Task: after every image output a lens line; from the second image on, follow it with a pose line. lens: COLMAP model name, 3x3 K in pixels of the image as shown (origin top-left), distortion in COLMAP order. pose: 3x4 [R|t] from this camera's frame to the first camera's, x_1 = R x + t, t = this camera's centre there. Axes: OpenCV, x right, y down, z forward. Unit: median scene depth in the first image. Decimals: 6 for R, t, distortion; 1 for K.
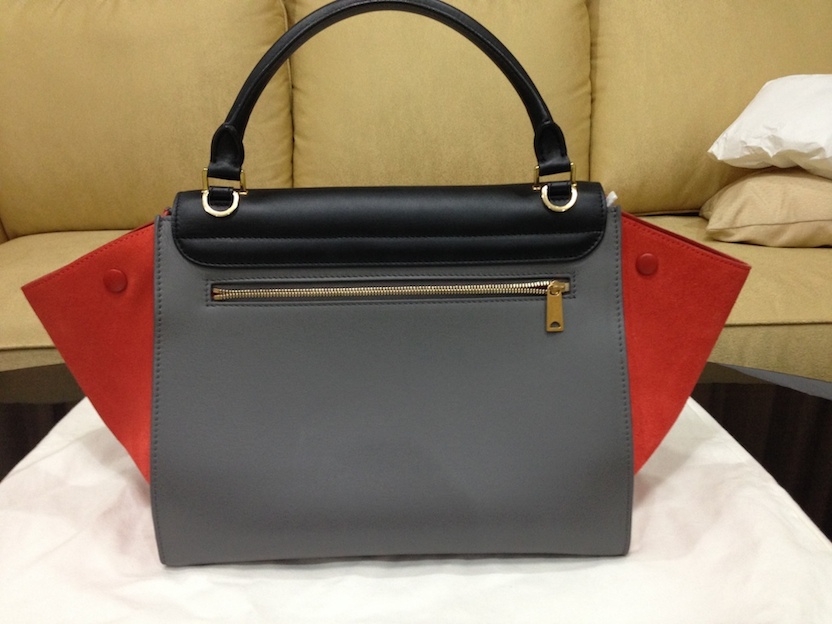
lens RADIAL K [[798.4, 0, 429.3], [0, 798.4, 320.9], [0, 0, 1]] dist [0.105884, -0.238568]
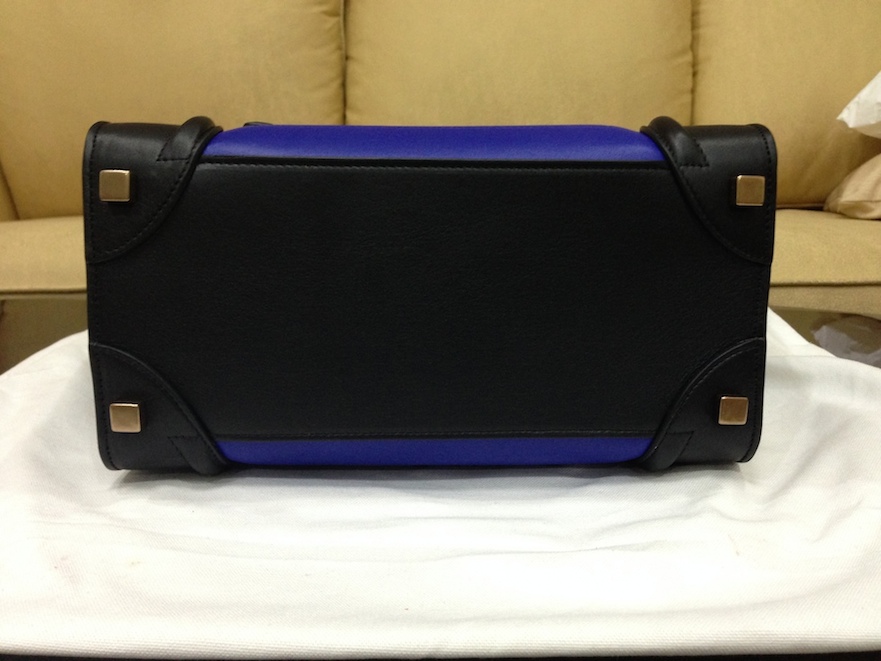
lens RADIAL K [[845.5, 0, 447.0], [0, 845.5, 347.2], [0, 0, 1]] dist [0.105884, -0.238568]
pose [[0.997379, 0.021203, -0.069185, 0.010690], [-0.027159, 0.995899, -0.086304, 0.102057], [0.067071, 0.087956, 0.993864, 0.111941]]
